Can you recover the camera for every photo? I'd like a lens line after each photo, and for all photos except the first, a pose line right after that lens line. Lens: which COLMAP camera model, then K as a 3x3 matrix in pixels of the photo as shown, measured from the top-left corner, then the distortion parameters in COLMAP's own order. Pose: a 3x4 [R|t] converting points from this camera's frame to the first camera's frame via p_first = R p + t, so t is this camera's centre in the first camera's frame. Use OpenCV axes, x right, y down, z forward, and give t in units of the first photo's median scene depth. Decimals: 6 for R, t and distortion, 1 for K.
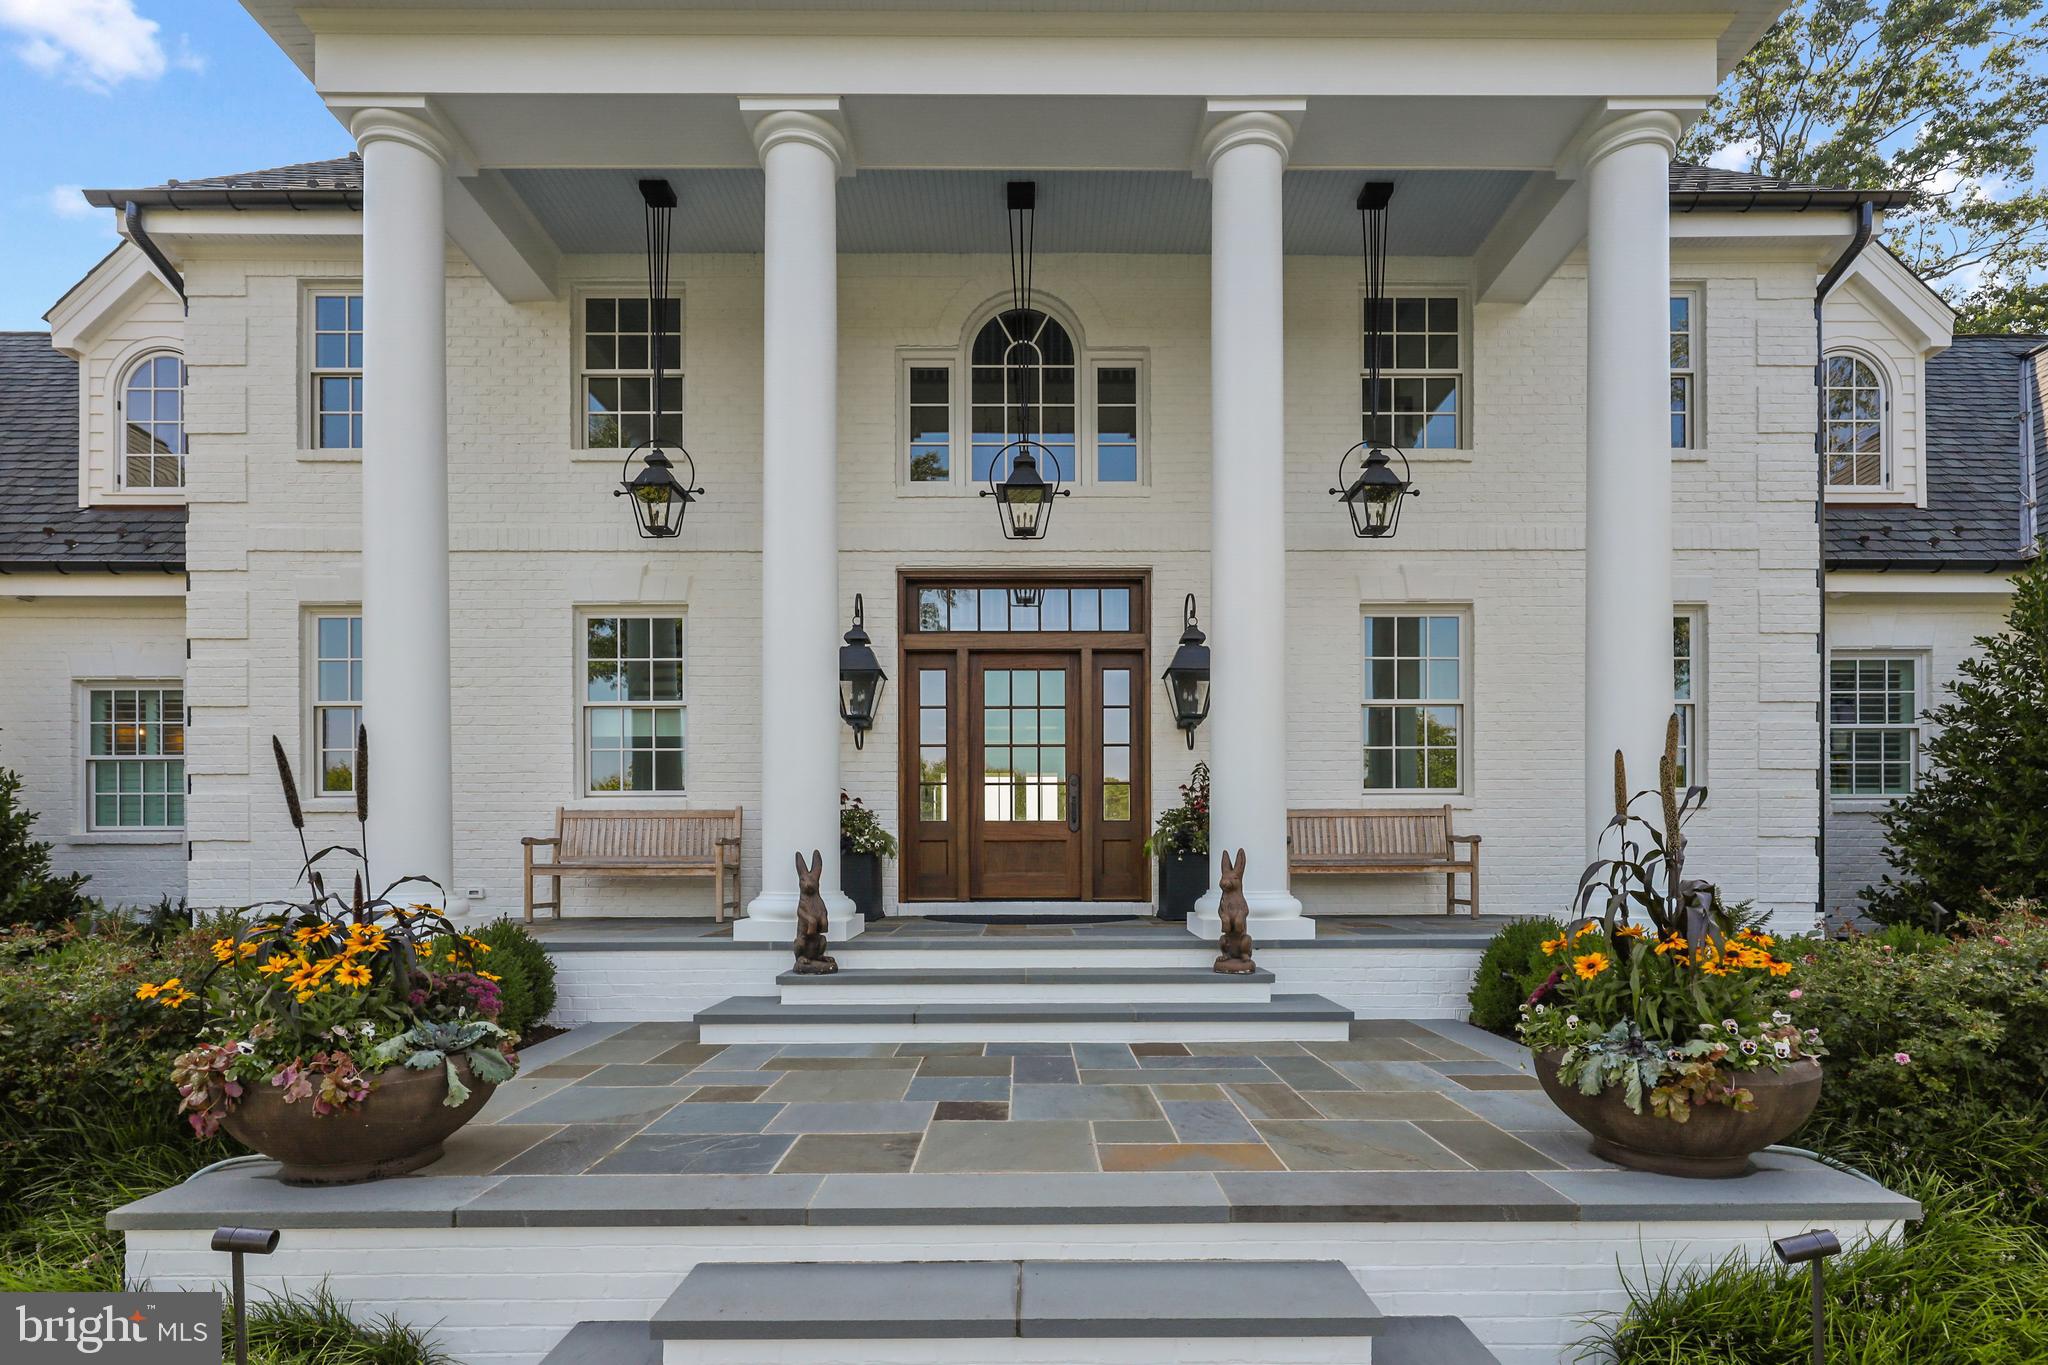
lens RADIAL K [[933.2, 0, 1054.7], [0, 933.2, 691.0], [0, 0, 1]] dist [-0.001374, 0.000191]
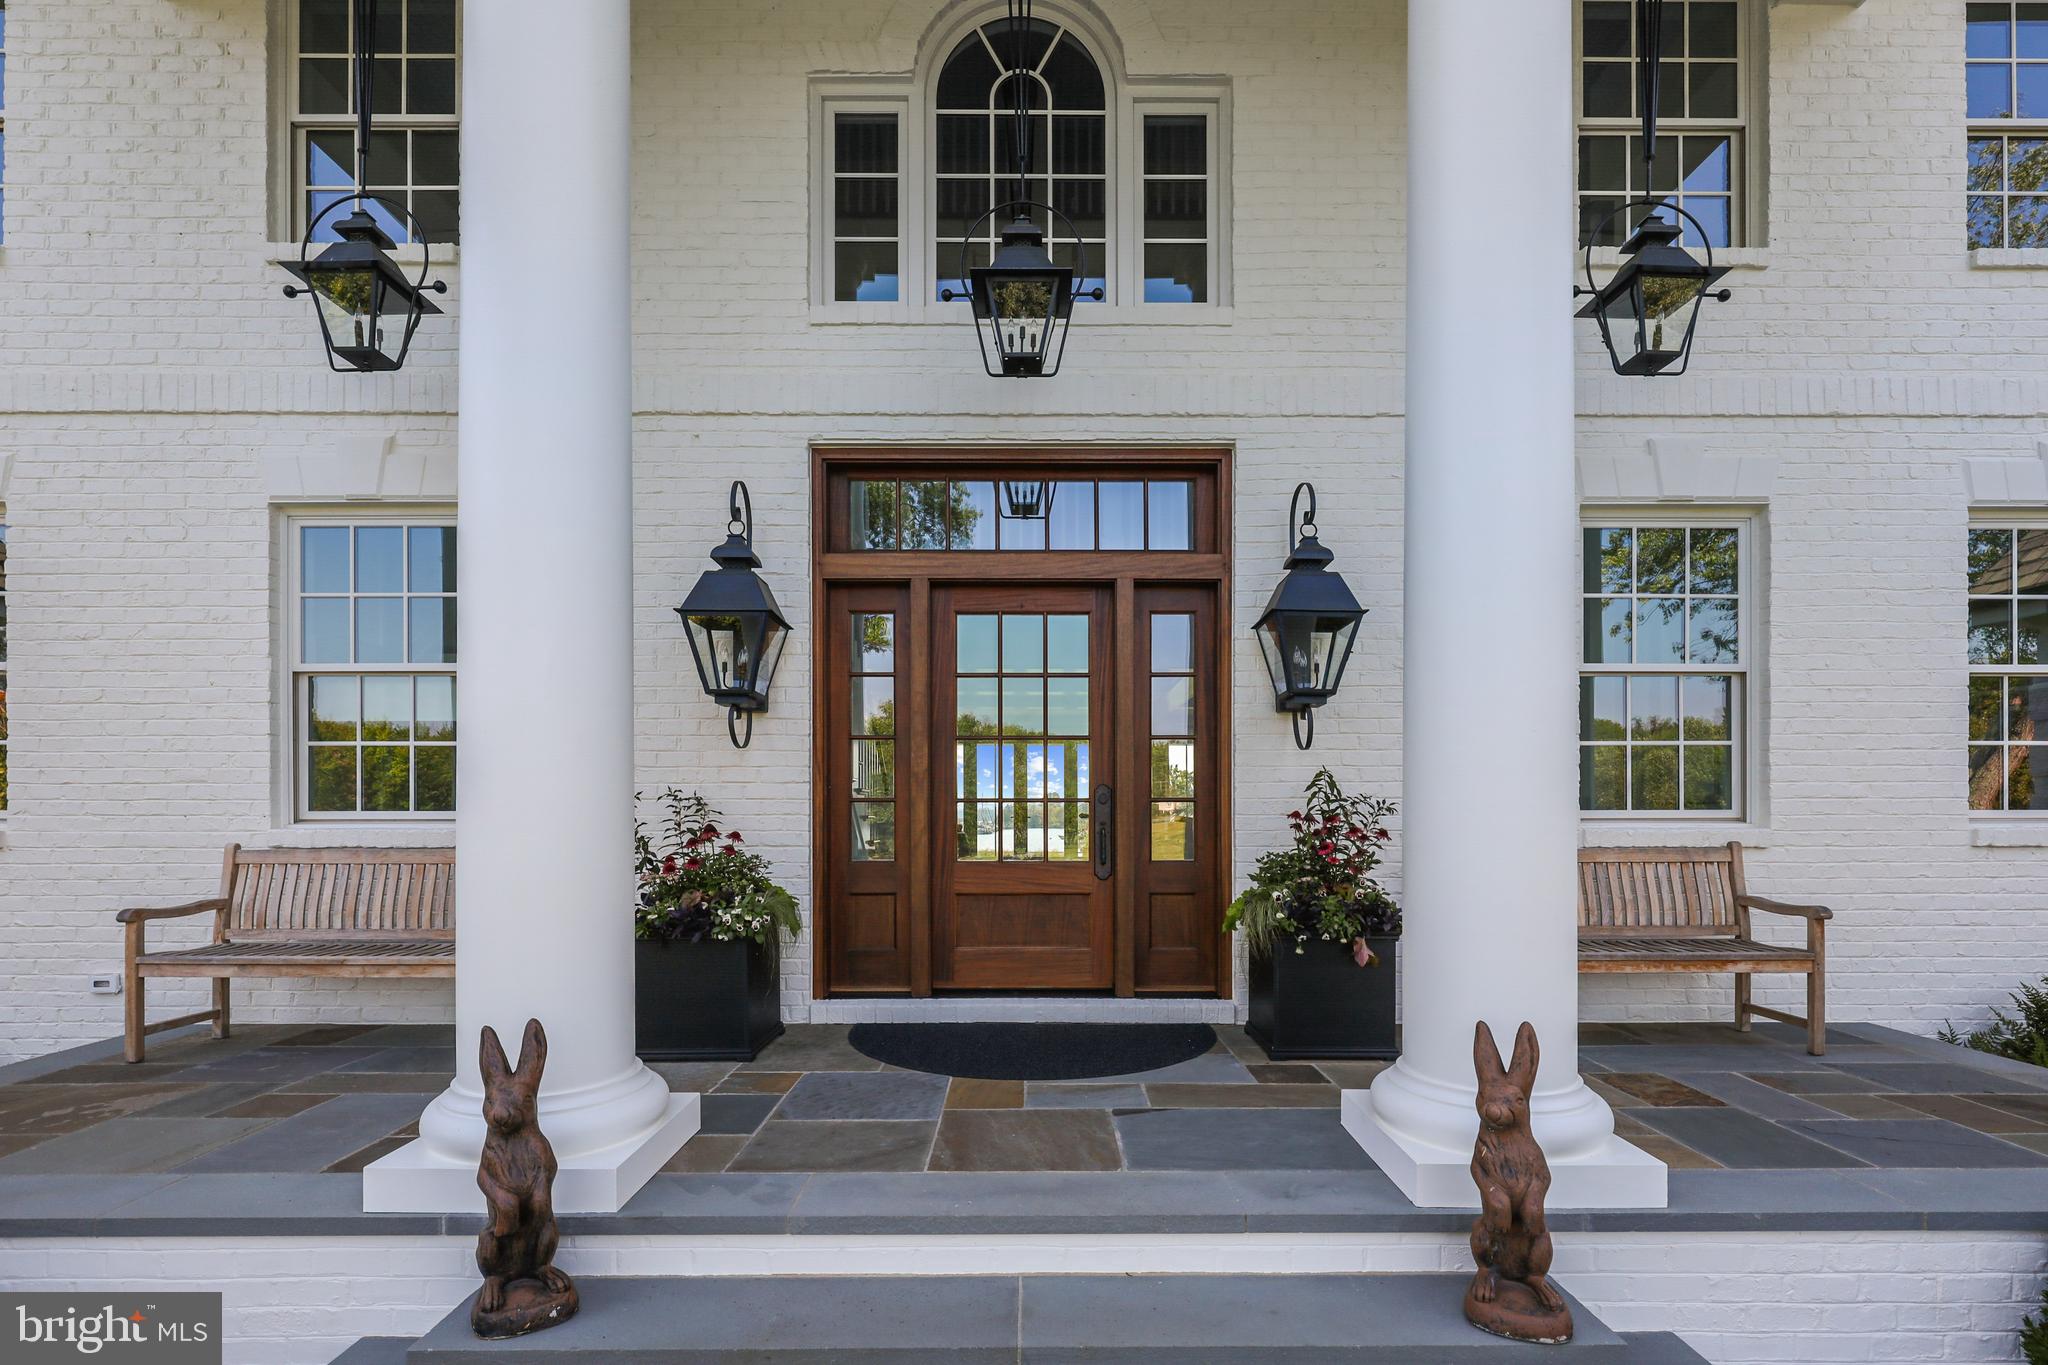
lens RADIAL K [[933.2, 0, 1054.7], [0, 933.2, 691.0], [0, 0, 1]] dist [-0.001374, 0.000191]
pose [[0.999993, 0.002823, -0.002314, -0.009805], [-0.002708, 0.998829, 0.048301, -0.001614], [0.002448, -0.048295, 0.998830, 0.391477]]
